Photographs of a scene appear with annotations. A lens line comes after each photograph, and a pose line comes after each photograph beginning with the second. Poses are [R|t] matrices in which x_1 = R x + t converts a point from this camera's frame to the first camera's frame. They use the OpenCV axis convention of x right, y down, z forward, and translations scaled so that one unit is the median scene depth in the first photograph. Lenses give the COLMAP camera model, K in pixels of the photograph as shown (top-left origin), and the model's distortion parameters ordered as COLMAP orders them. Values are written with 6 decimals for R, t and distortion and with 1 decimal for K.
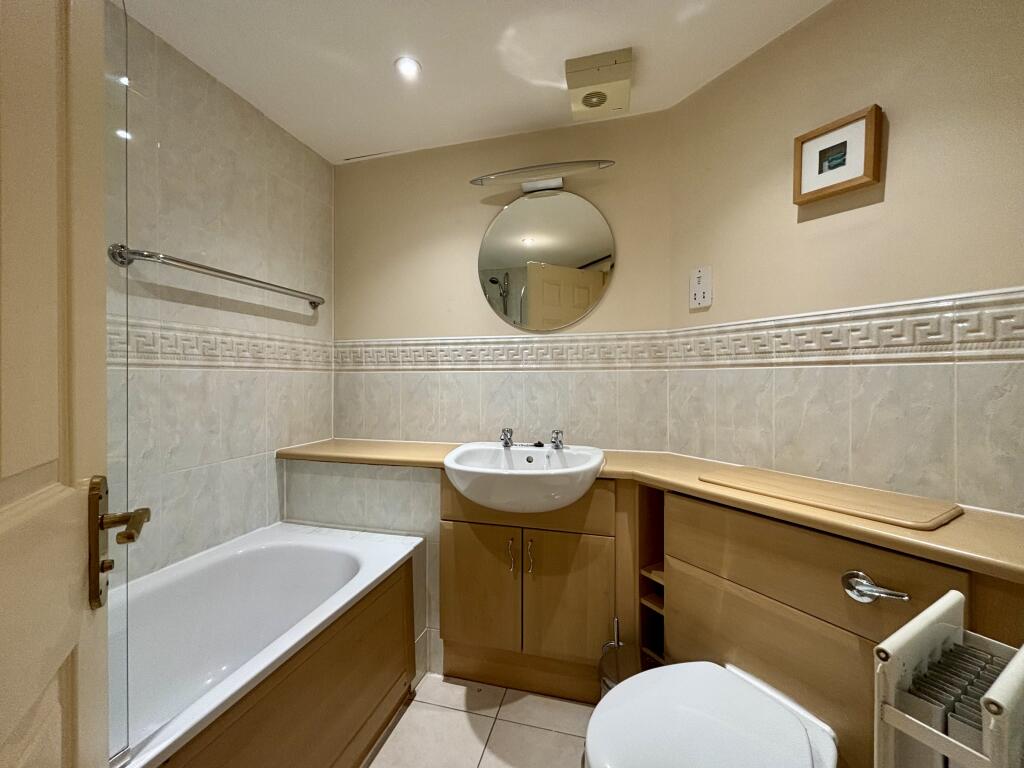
lens RADIAL K [[413.1, 0, 516.3], [0, 413.1, 376.7], [0, 0, 1]] dist [0.000860, 0.000151]
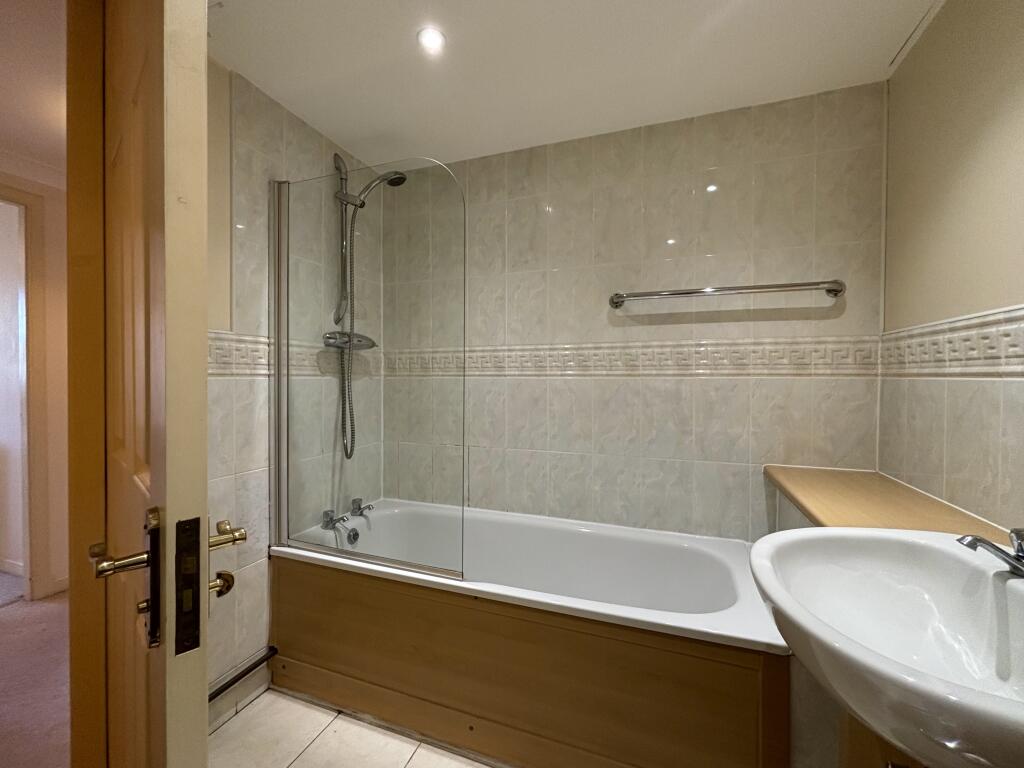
lens RADIAL K [[413.1, 0, 516.6], [0, 413.1, 392.9], [0, 0, 1]] dist [0.000860, 0.000151]
pose [[-0.070831, 0.011244, -0.997425, 0.407460], [-0.007648, 0.999901, 0.011815, 0.014525], [0.997459, 0.008466, -0.070738, 0.575064]]
